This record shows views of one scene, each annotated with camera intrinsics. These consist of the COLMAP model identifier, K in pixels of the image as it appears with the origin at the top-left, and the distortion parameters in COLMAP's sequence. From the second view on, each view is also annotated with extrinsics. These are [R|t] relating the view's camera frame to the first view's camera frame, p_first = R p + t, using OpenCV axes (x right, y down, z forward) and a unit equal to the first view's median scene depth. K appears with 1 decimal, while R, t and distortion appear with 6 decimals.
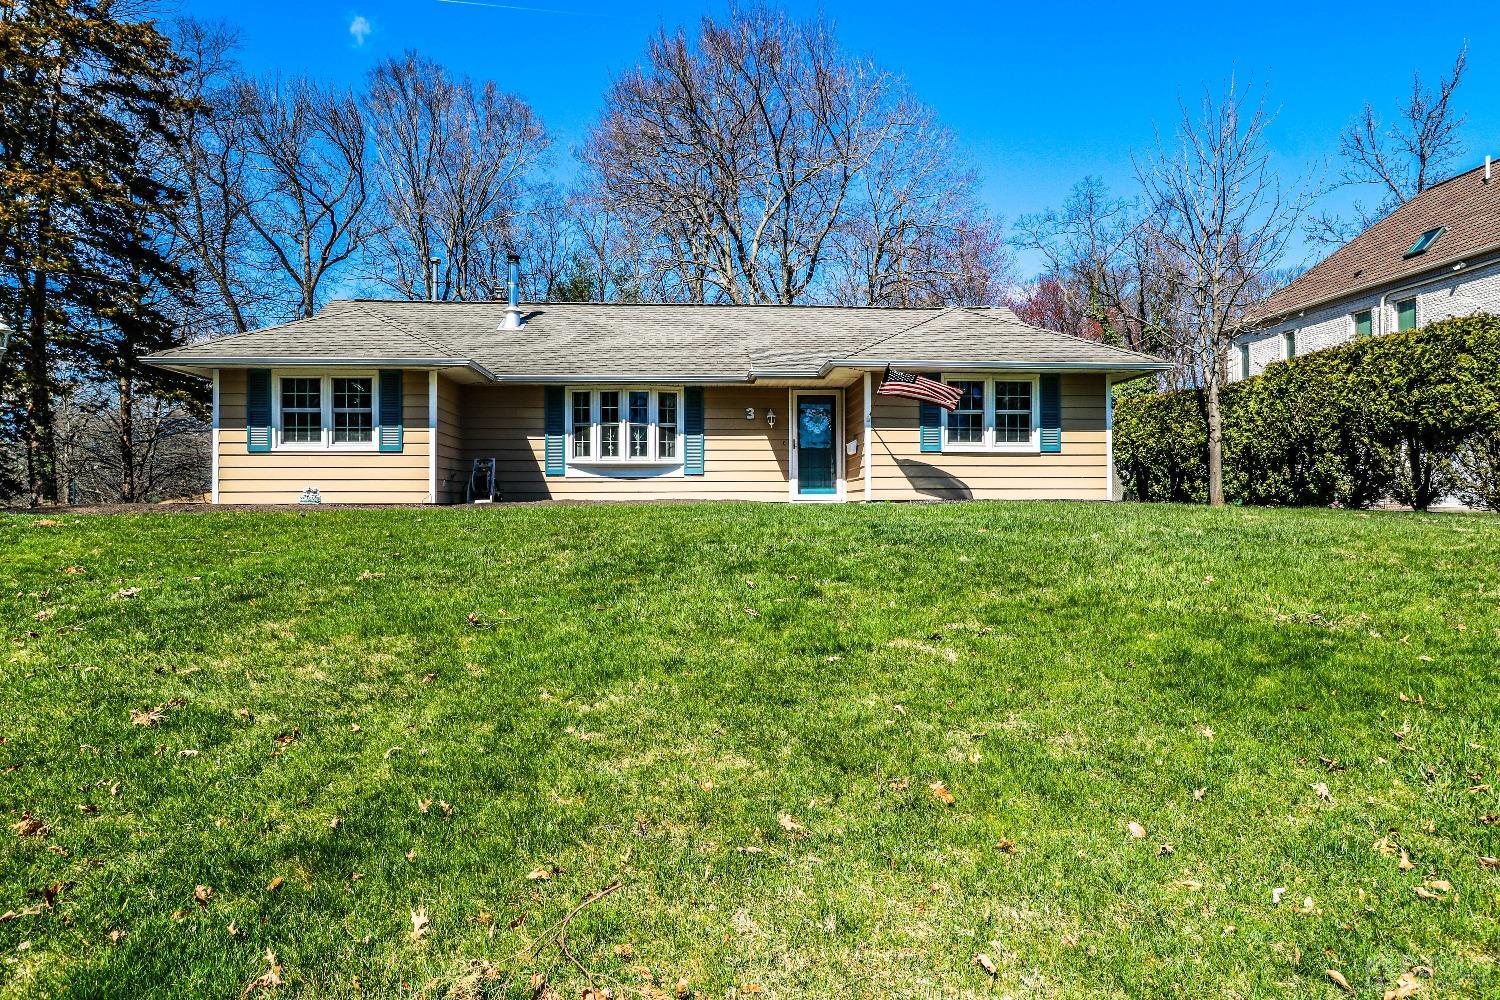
lens RADIAL K [[912.9, 0, 750.0], [0, 912.9, 500.0], [0, 0, 1]] dist [-0.001024, 0.000502]
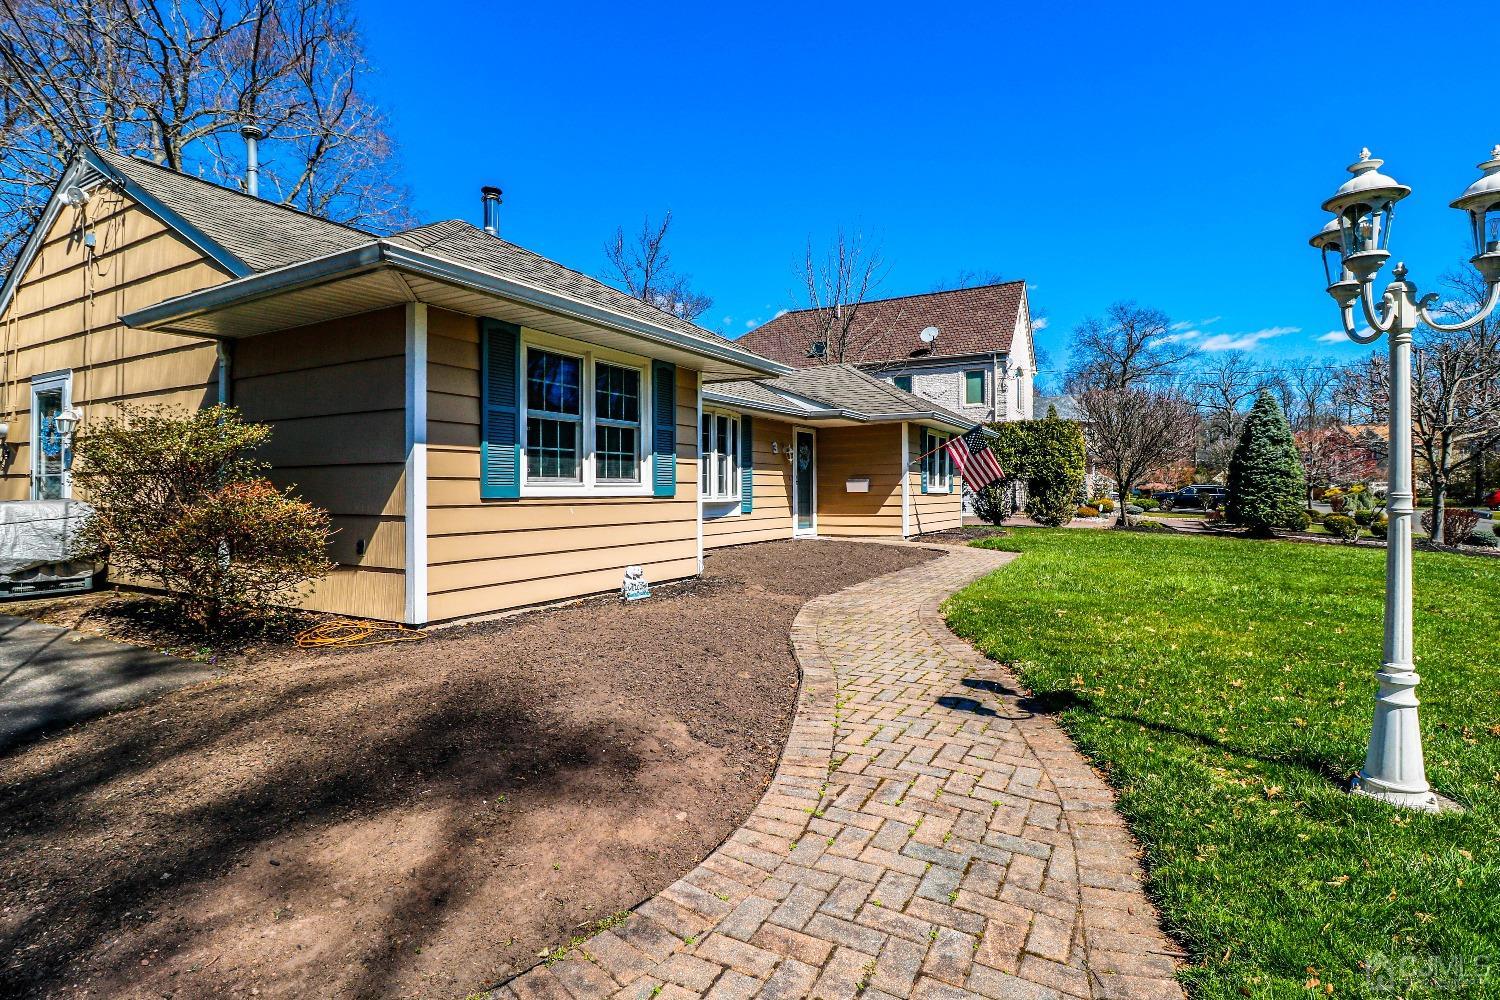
lens RADIAL K [[741.6, 0, 750.0], [0, 741.6, 500.0], [0, 0, 1]] dist [-0.001786, -0.017770]
pose [[0.554075, -0.008452, 0.832424, -0.683870], [-0.004098, 0.999909, 0.012880, -0.050408], [-0.832457, -0.010547, 0.553990, 0.596571]]
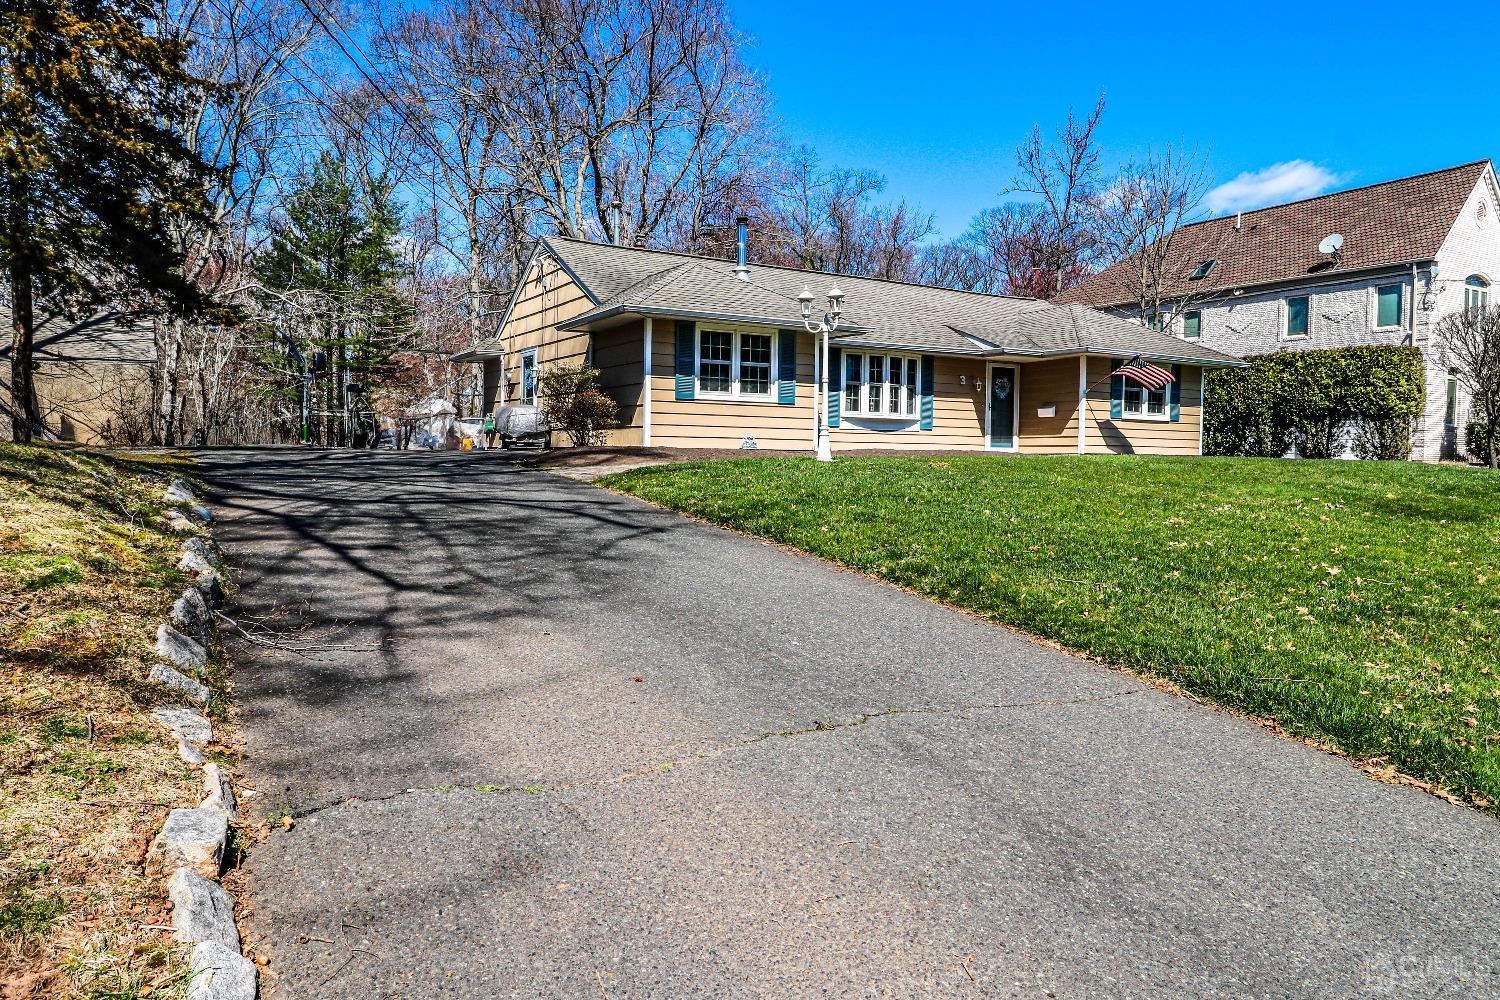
lens RADIAL K [[979.2, 0, 750.0], [0, 979.2, 500.0], [0, 0, 1]] dist [-0.006289, -0.000683]
pose [[0.895377, -0.005383, 0.445275, -0.854078], [-0.019620, 0.998479, 0.051524, 0.003518], [-0.444875, -0.054869, 0.893910, -0.052292]]
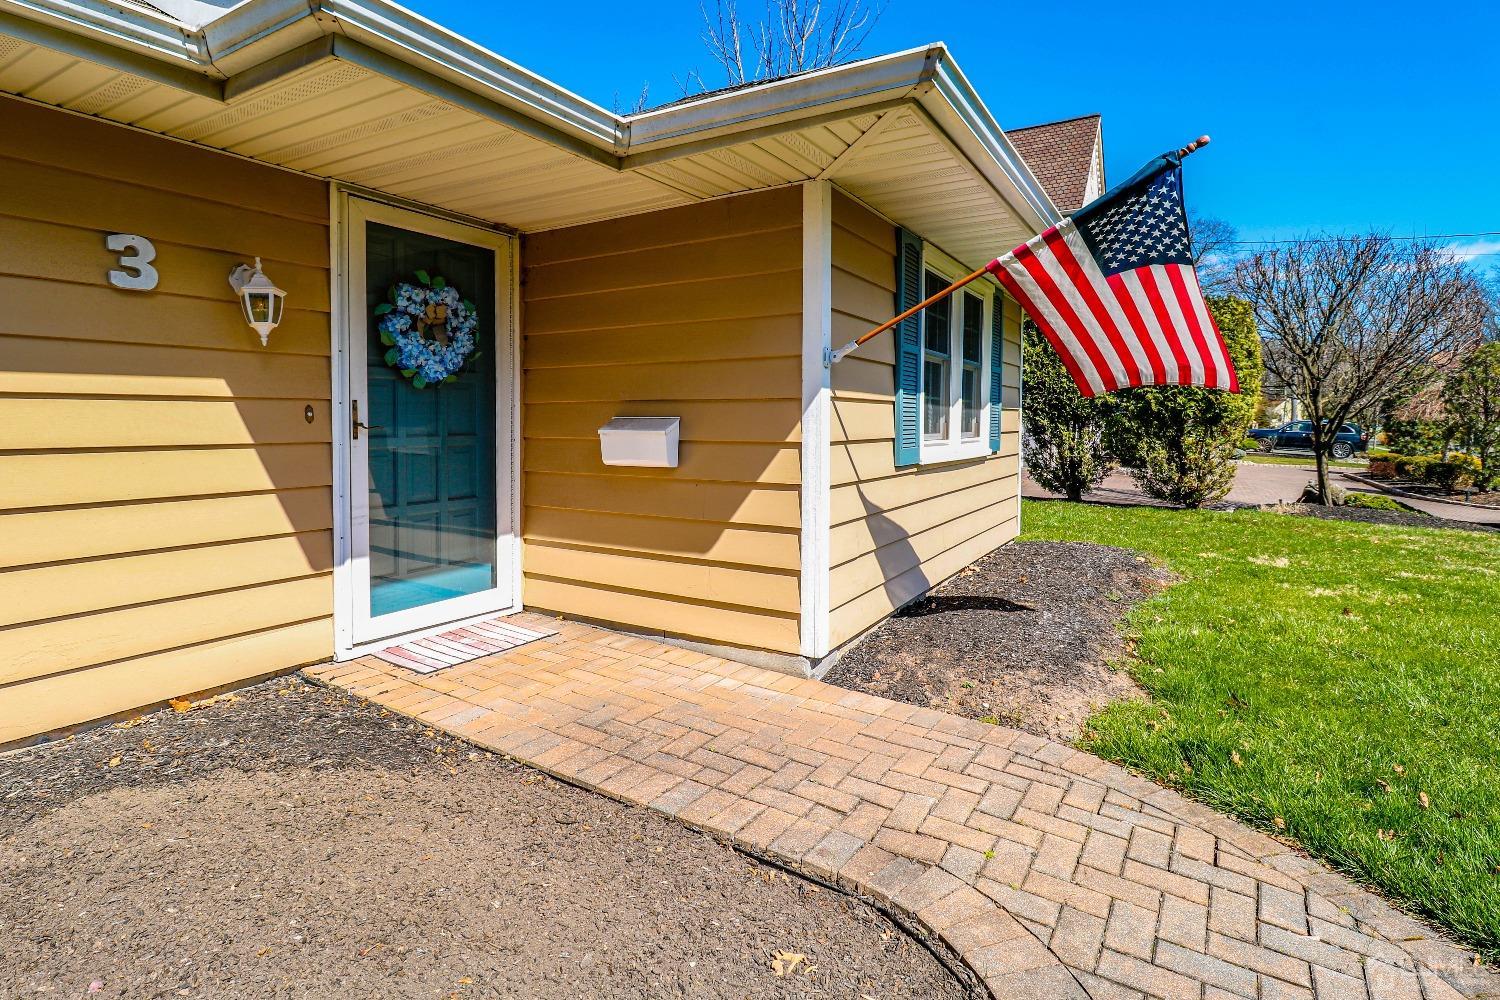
lens RADIAL K [[707.2, 0, 753.2], [0, 707.2, 444.3], [0, 0, 1]] dist [0.000280, 0.000135]
pose [[0.591354, -0.022405, 0.806101, -0.043427], [-0.015167, 0.999128, 0.038896, -0.064785], [-0.806269, -0.035227, 0.590499, 0.818502]]
